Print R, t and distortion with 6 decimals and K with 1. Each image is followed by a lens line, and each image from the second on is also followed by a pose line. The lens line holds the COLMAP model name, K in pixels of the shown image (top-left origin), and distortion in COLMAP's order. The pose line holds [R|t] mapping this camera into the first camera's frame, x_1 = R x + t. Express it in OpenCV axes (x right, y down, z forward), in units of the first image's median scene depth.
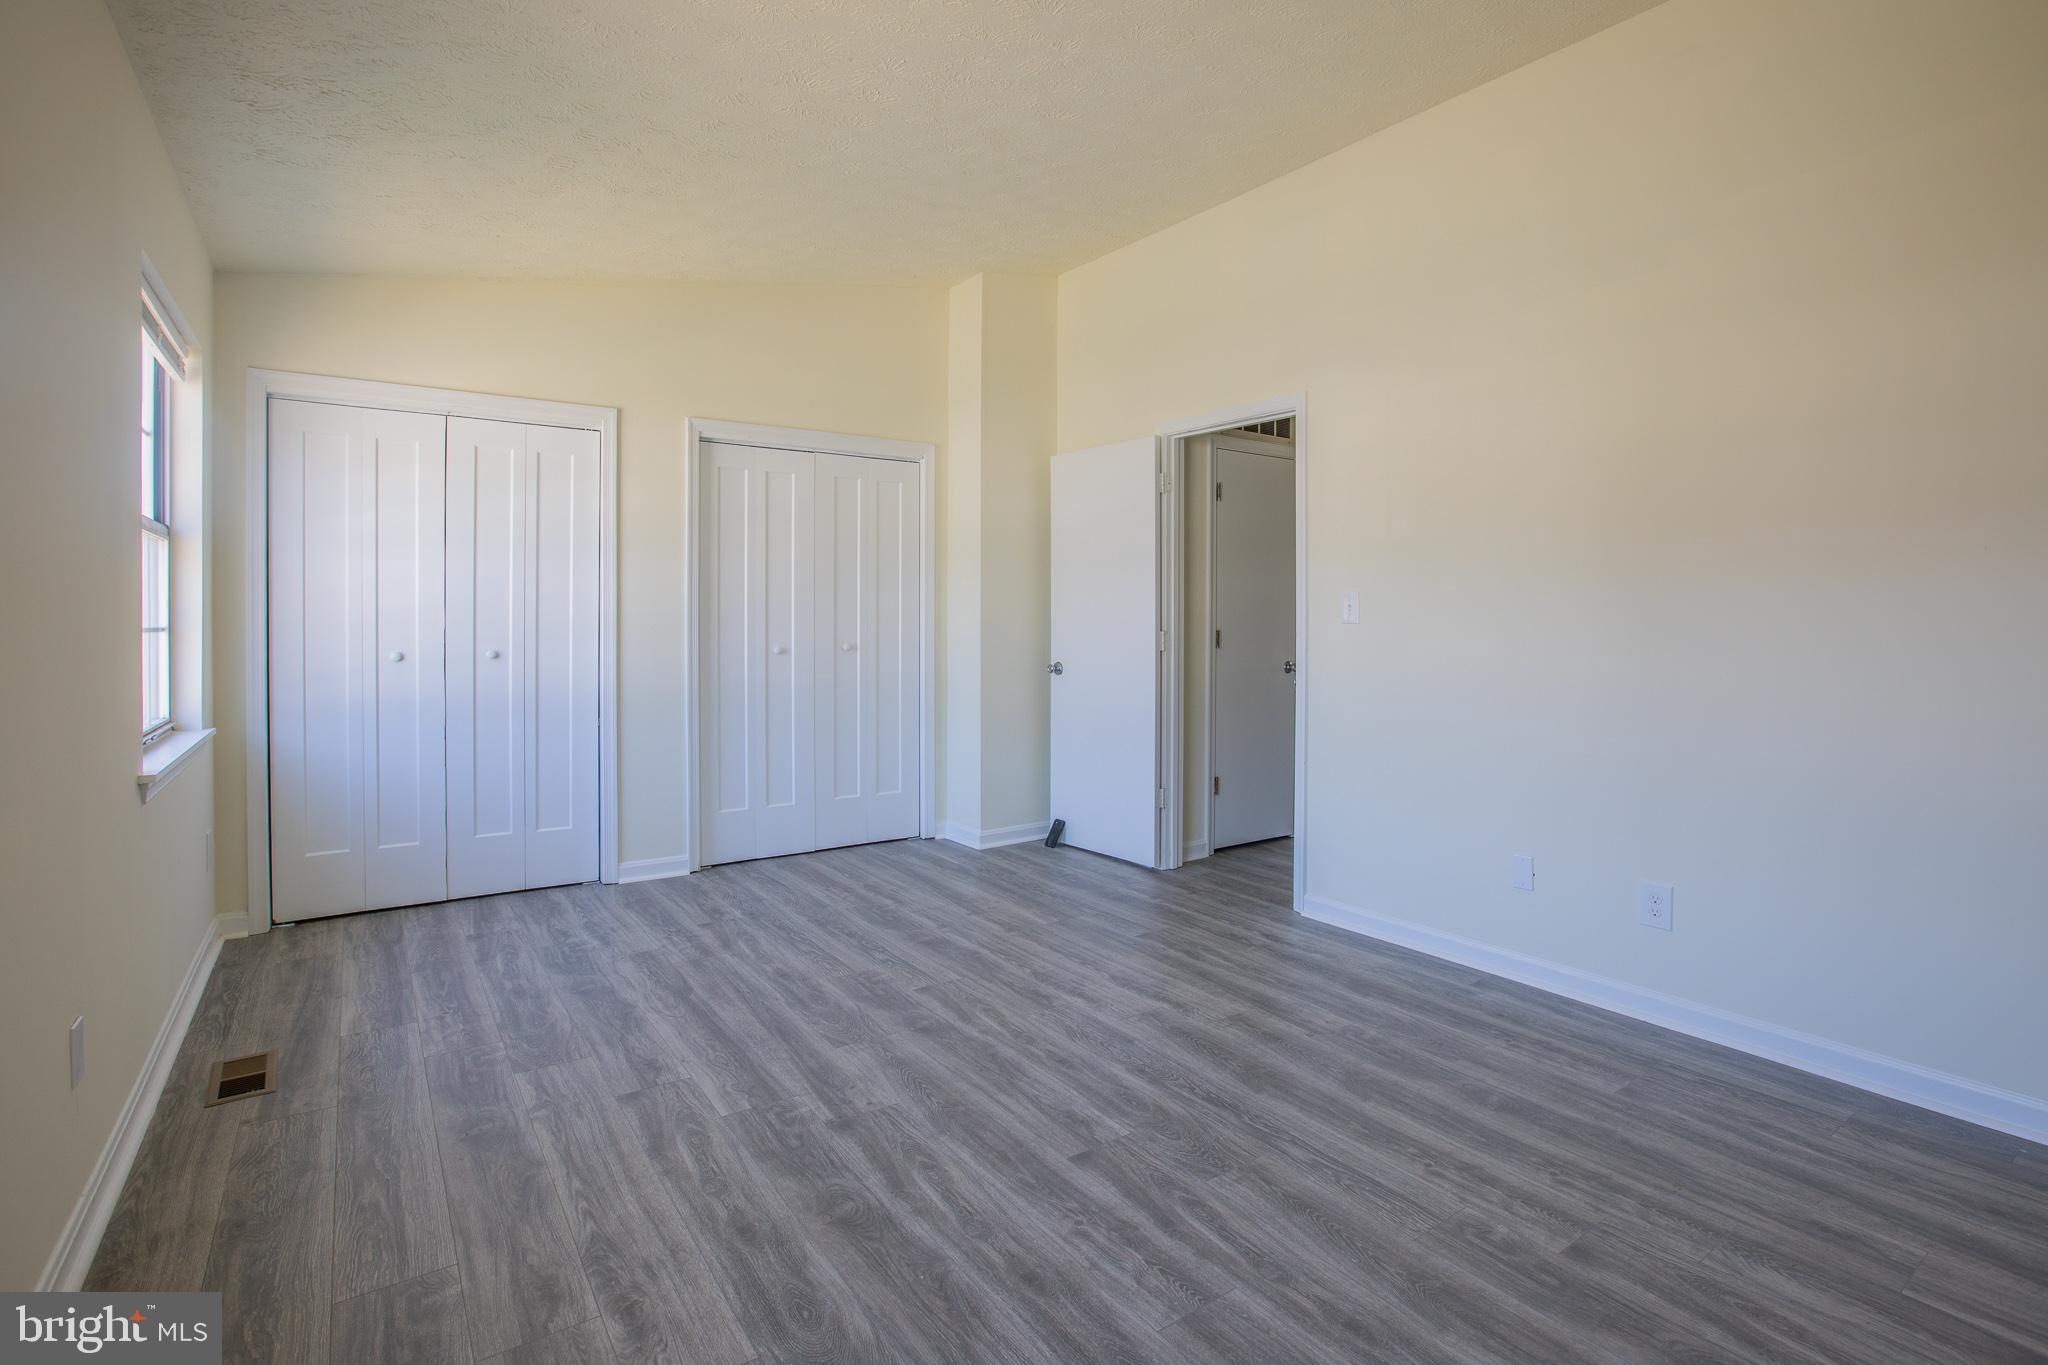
lens RADIAL K [[965.0, 0, 1029.9], [0, 965.0, 636.6], [0, 0, 1]] dist [-0.037019, 0.015159]
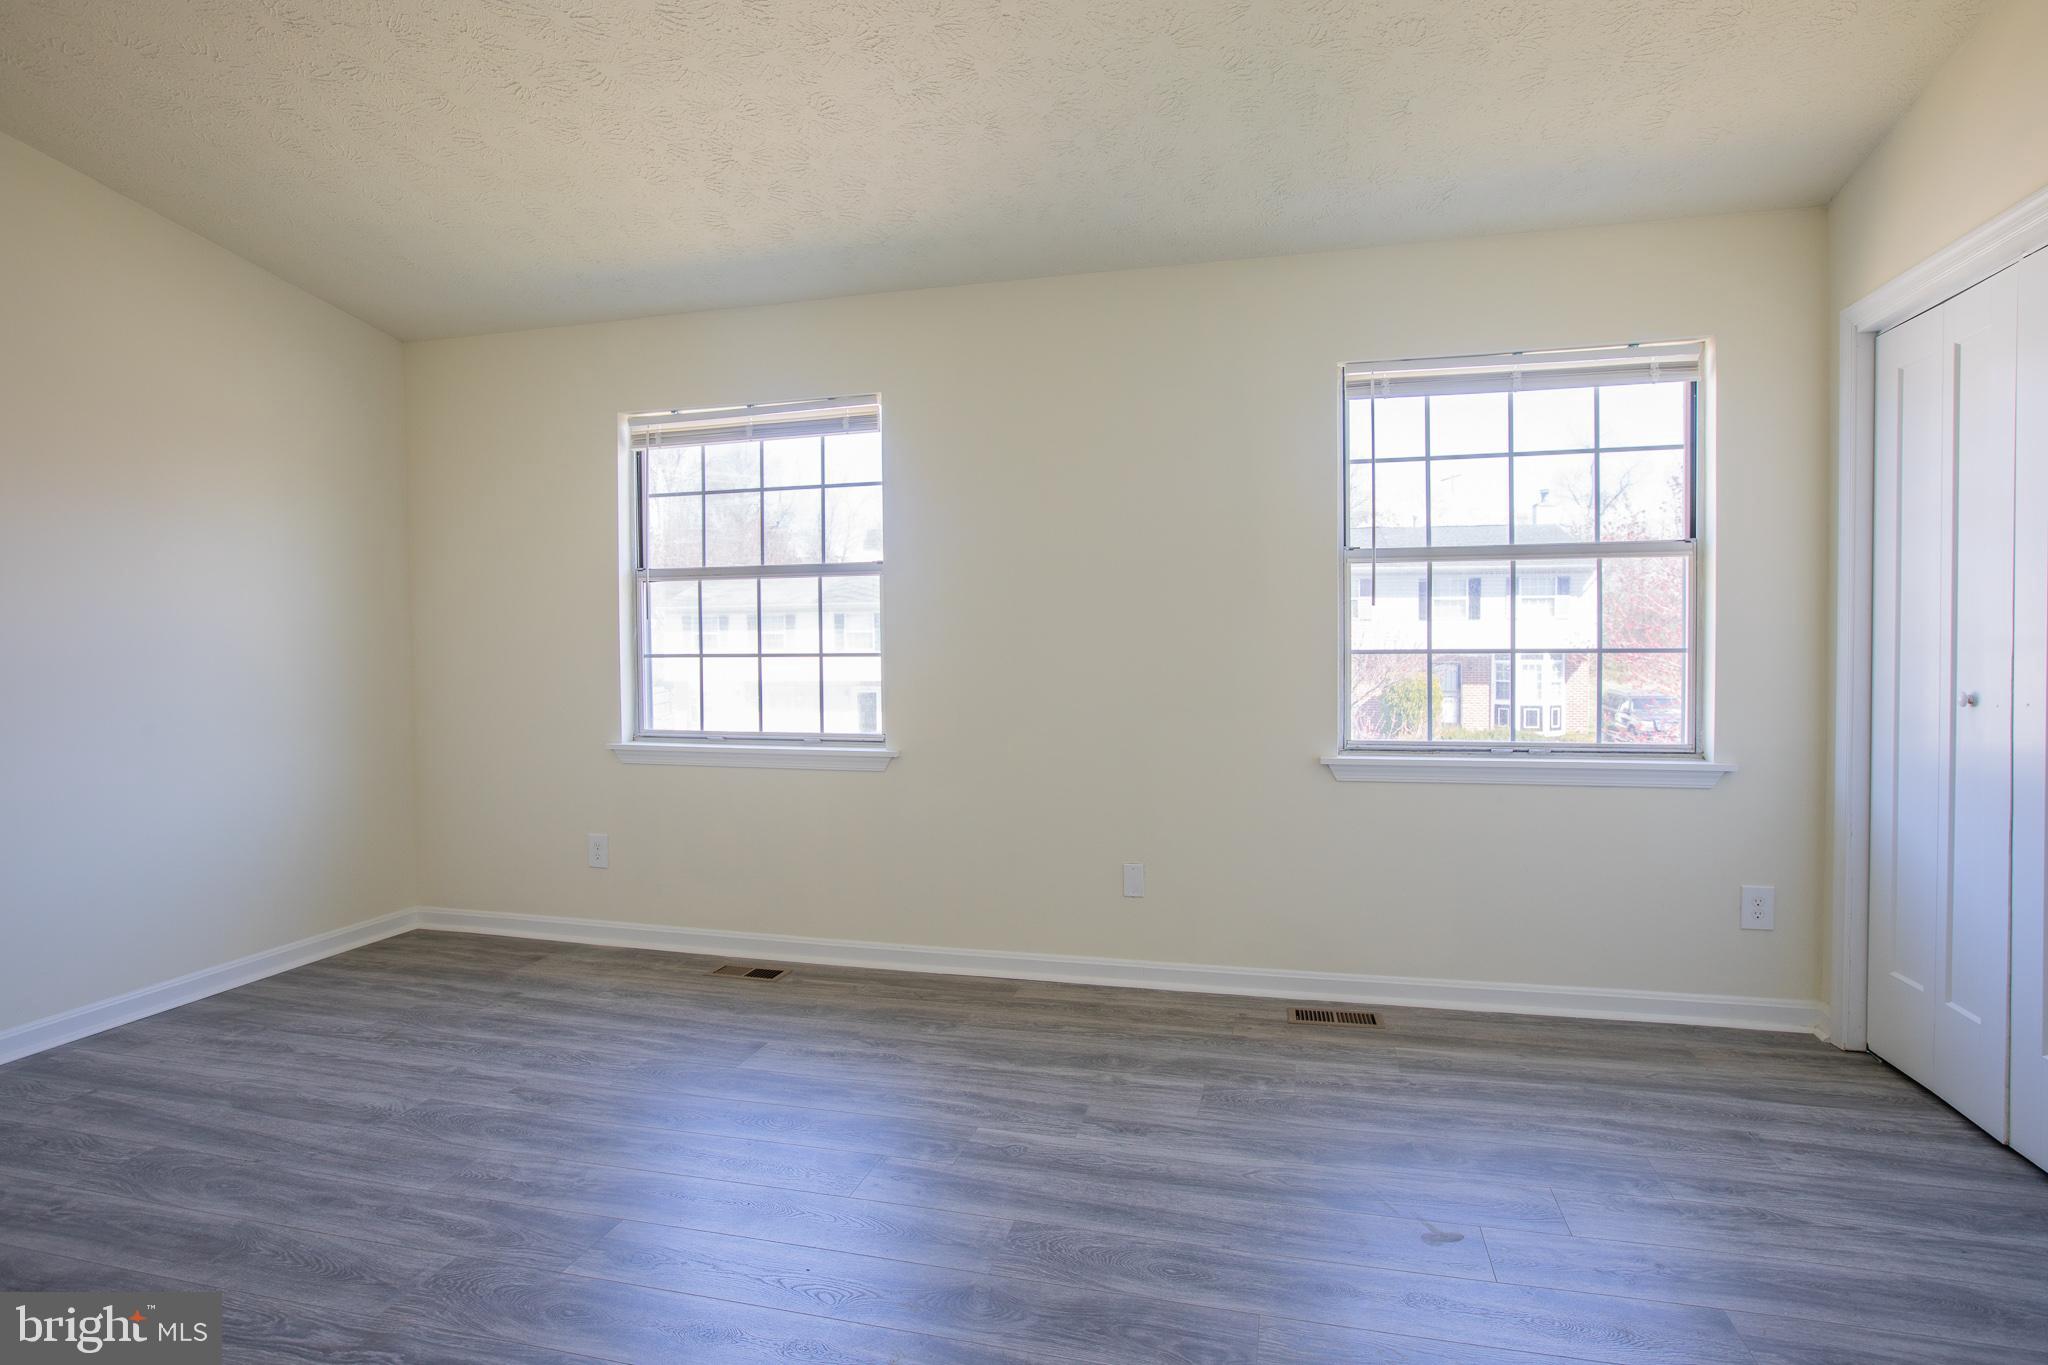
lens RADIAL K [[1061.7, 0, 1017.2], [0, 1061.7, 662.5], [0, 0, 1]] dist [-0.004157, -0.000023]
pose [[-0.777909, 0.014839, -0.628201, 0.351302], [0.000626, 0.999739, 0.022839, -0.024215], [0.628376, 0.017373, -0.777716, 1.876437]]
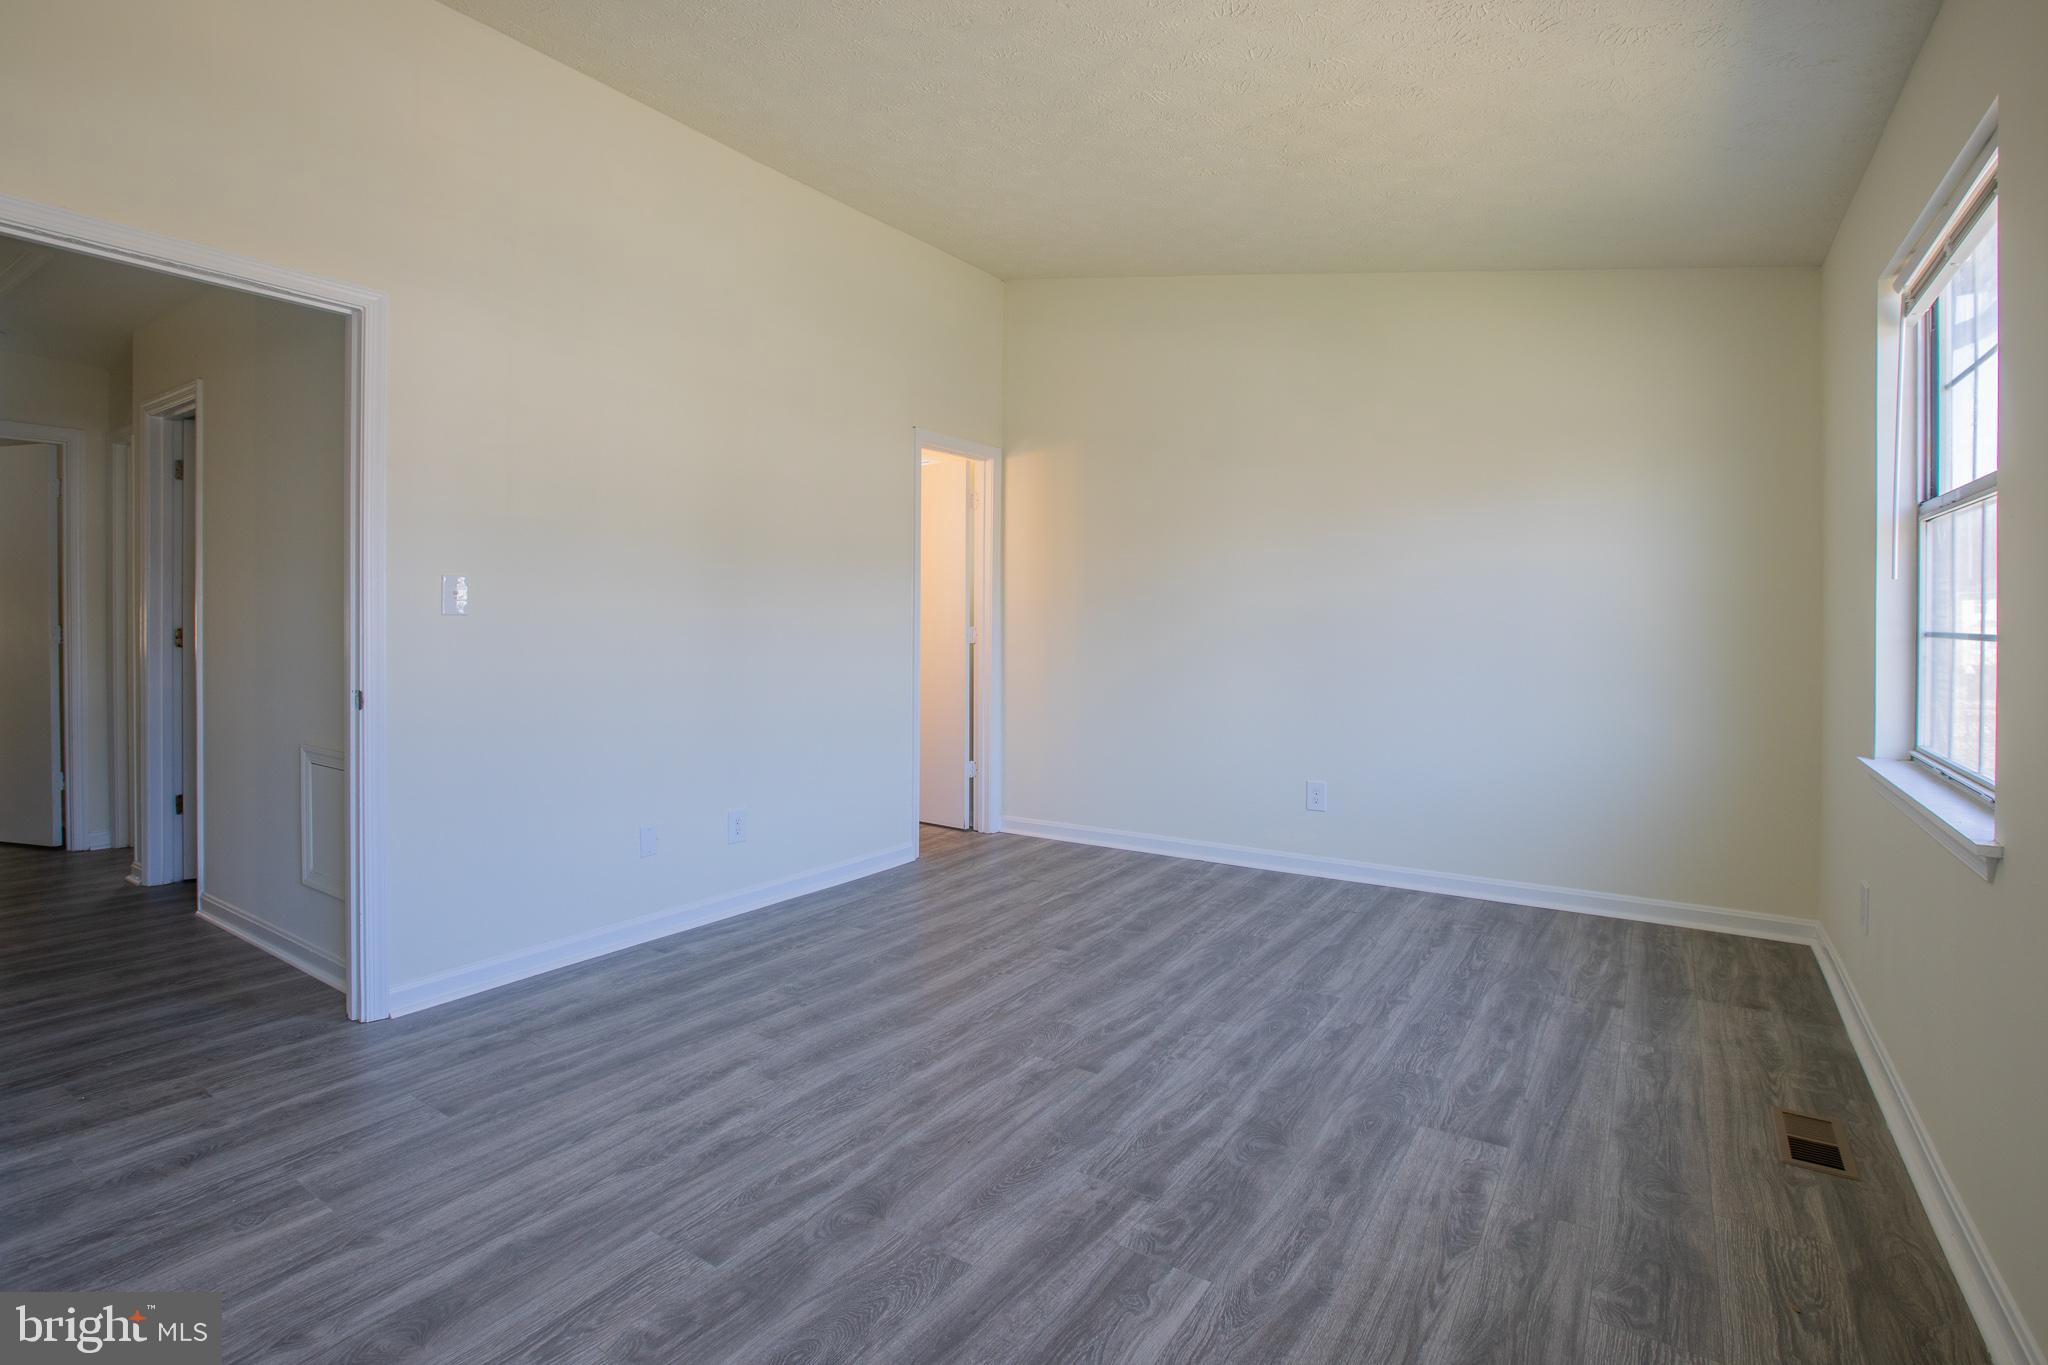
lens RADIAL K [[965.0, 0, 1029.9], [0, 965.0, 636.6], [0, 0, 1]] dist [-0.037019, 0.015159]
pose [[-0.357688, -0.019483, 0.933638, -0.941320], [0.003551, 0.999747, 0.022223, -0.019129], [-0.933835, 0.011264, -0.357528, 1.369857]]
